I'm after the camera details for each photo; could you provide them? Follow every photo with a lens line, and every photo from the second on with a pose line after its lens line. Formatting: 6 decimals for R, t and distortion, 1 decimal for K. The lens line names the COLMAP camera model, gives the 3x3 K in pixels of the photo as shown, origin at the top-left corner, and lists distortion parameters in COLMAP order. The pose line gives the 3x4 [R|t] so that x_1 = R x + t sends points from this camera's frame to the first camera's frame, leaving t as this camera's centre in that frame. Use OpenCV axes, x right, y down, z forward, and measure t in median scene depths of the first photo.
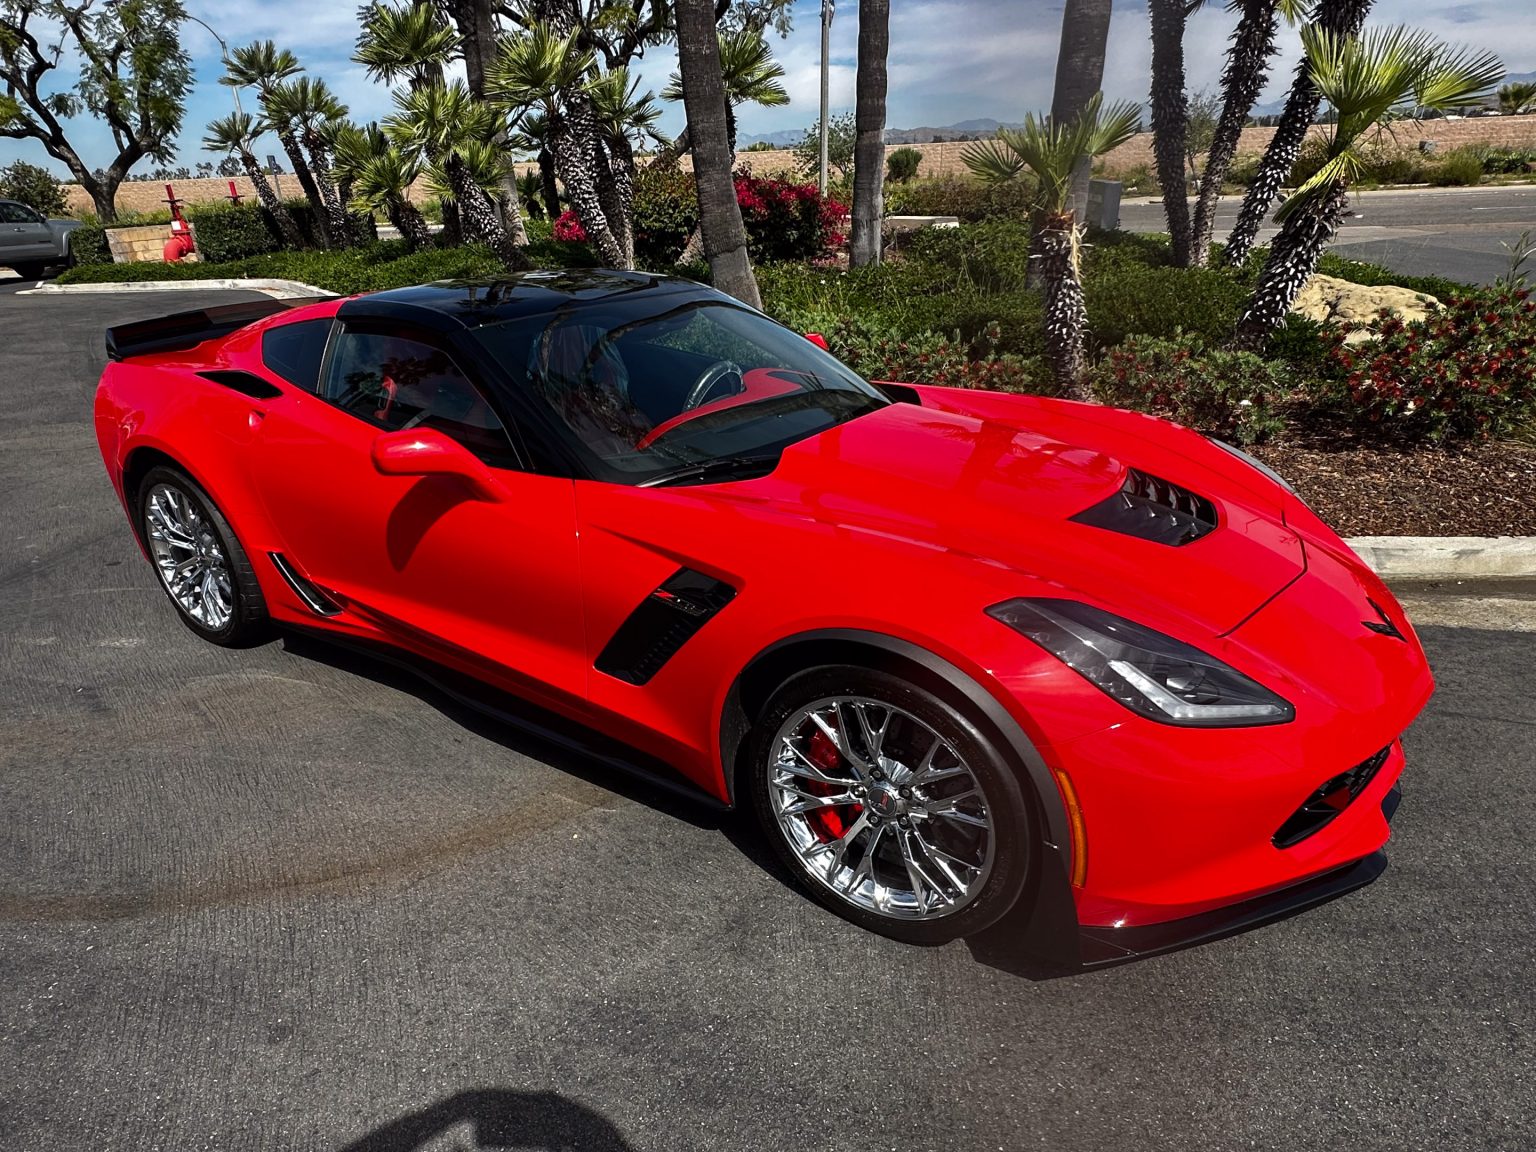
lens RADIAL K [[1095.3, 0, 744.8], [0, 1095.3, 609.5], [0, 0, 1]] dist [0.017438, -0.016861]
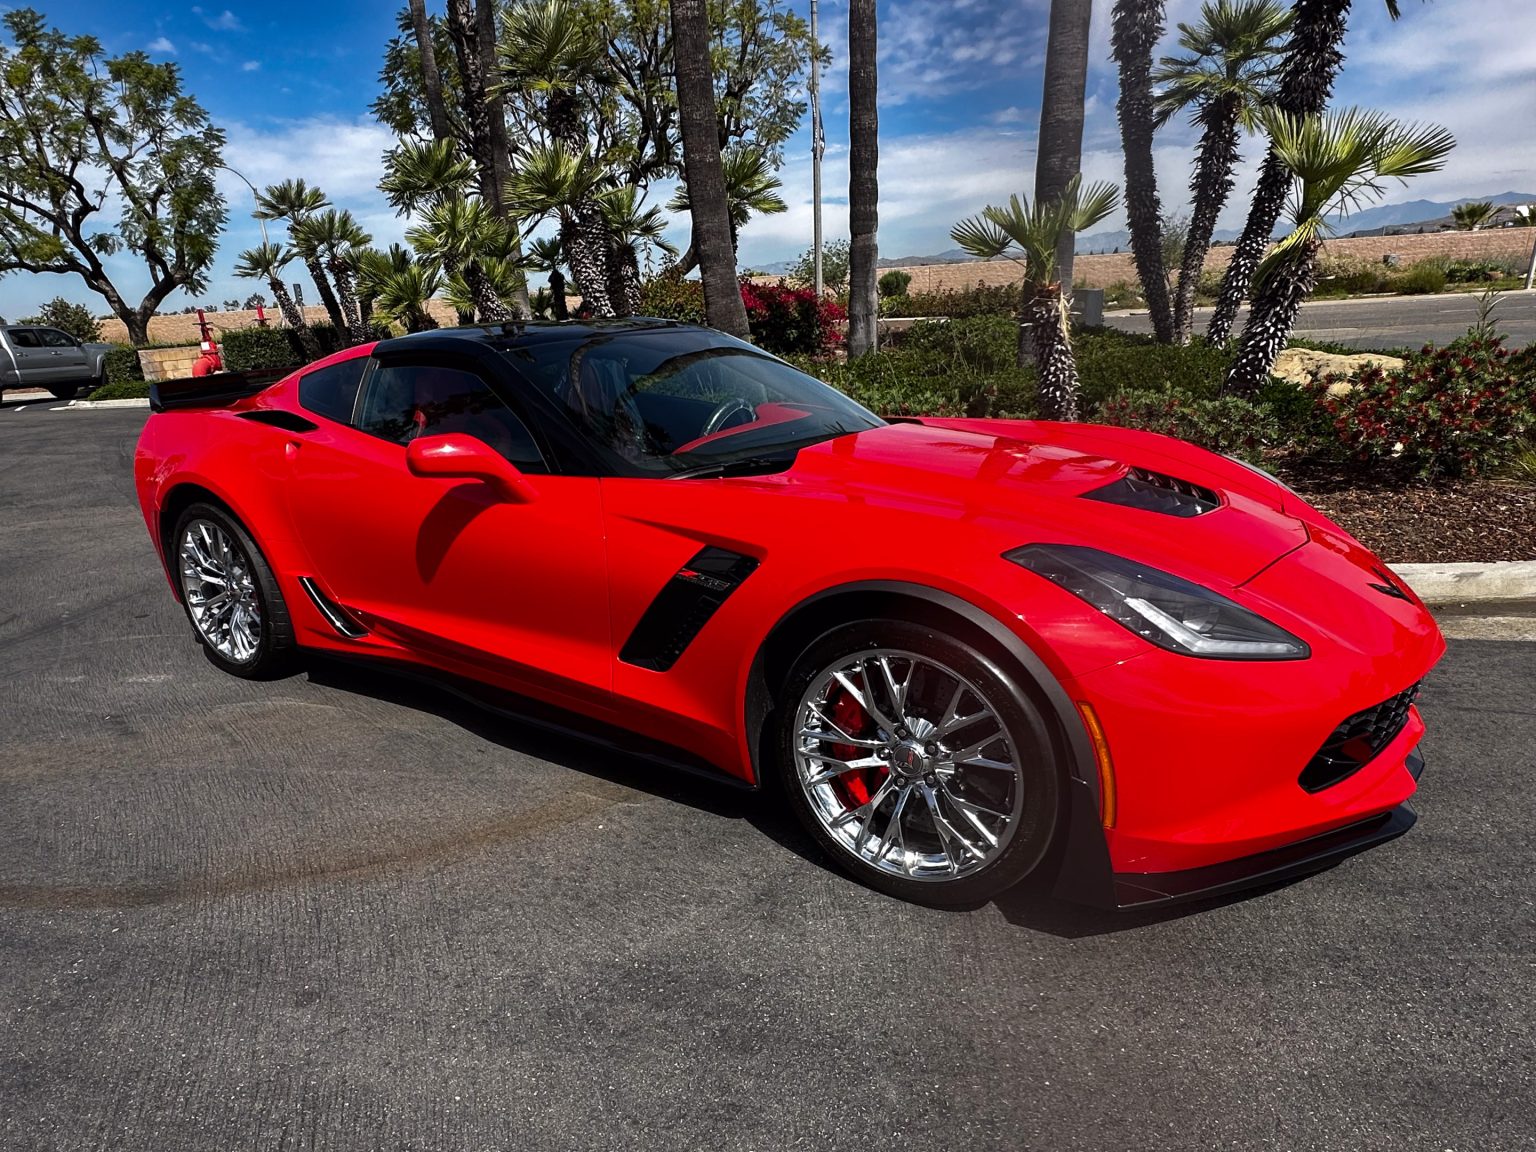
lens RADIAL K [[1095.3, 0, 739.2], [0, 1095.3, 607.6], [0, 0, 1]] dist [0.017438, -0.016861]
pose [[0.999788, -0.020029, -0.004809, -0.017638], [0.019212, 0.990922, -0.133057, 0.131749], [0.007431, 0.132937, 0.991097, -0.015141]]
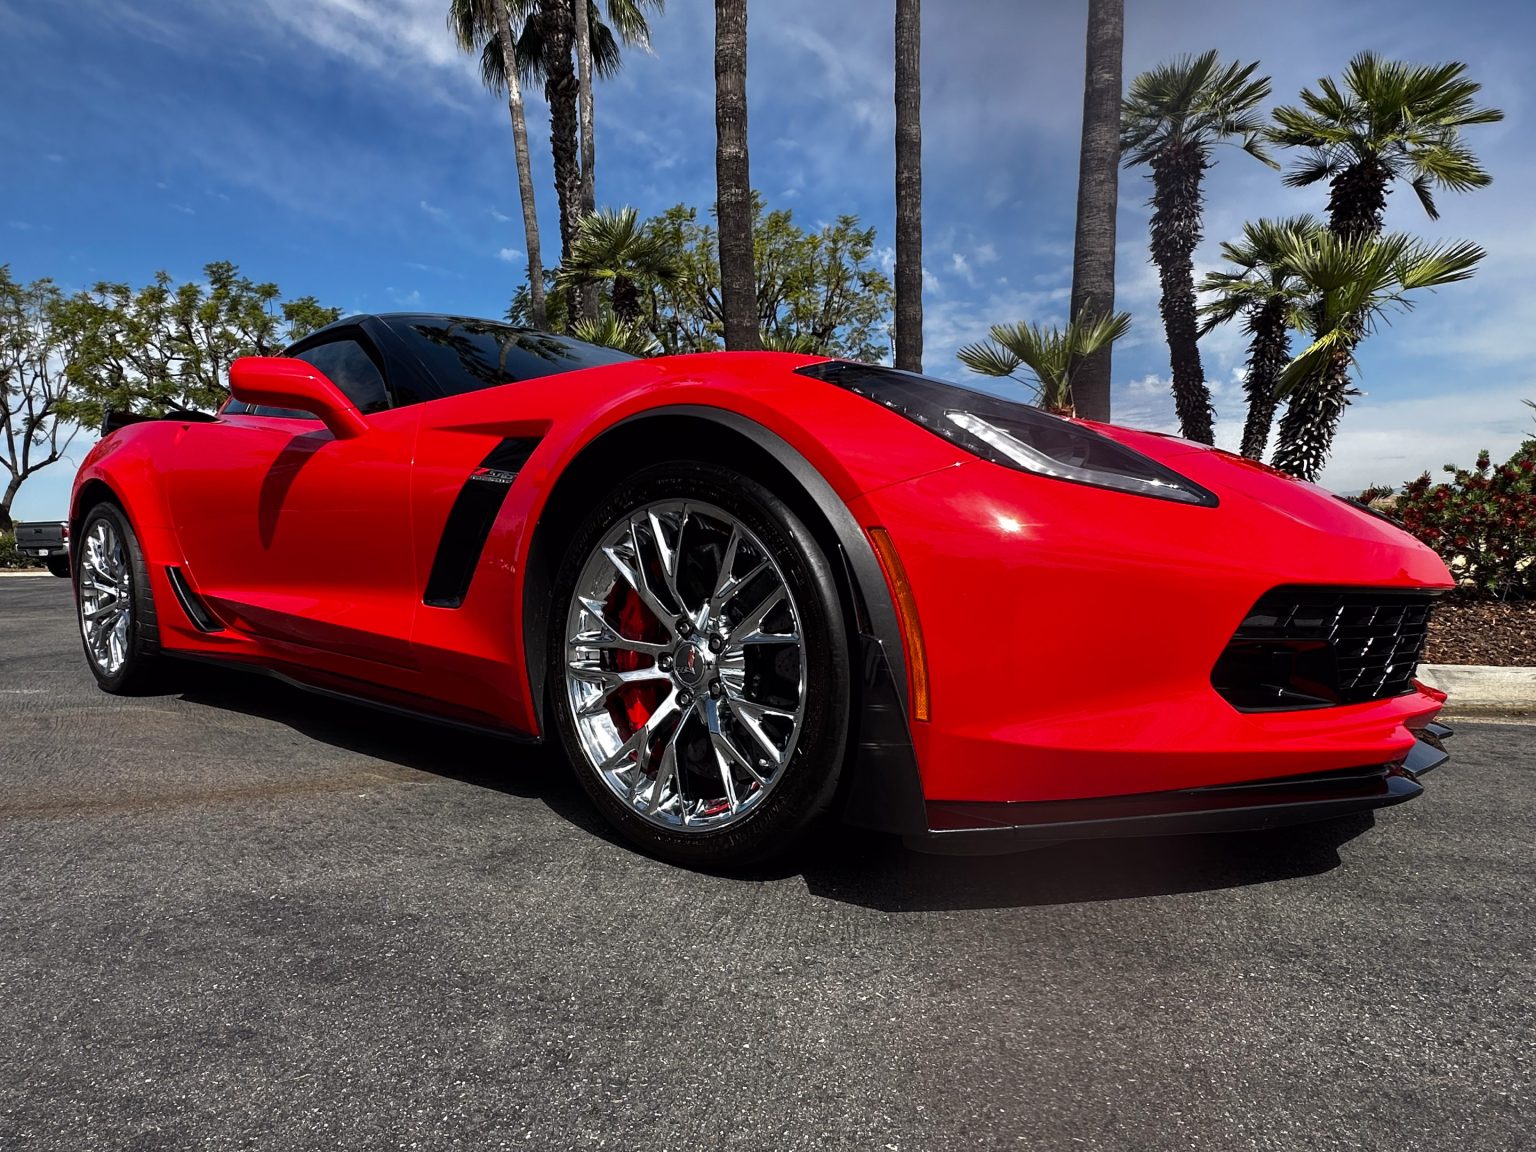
lens RADIAL K [[1033.5, 0, 767.1], [0, 1033.5, 613.5], [0, 0, 1]] dist [-0.000139, 0.002632]
pose [[0.993093, 0.014500, -0.116428, 0.206228], [-0.059298, 0.918299, -0.391421, 0.331673], [0.101240, 0.395621, 0.912817, 0.267527]]
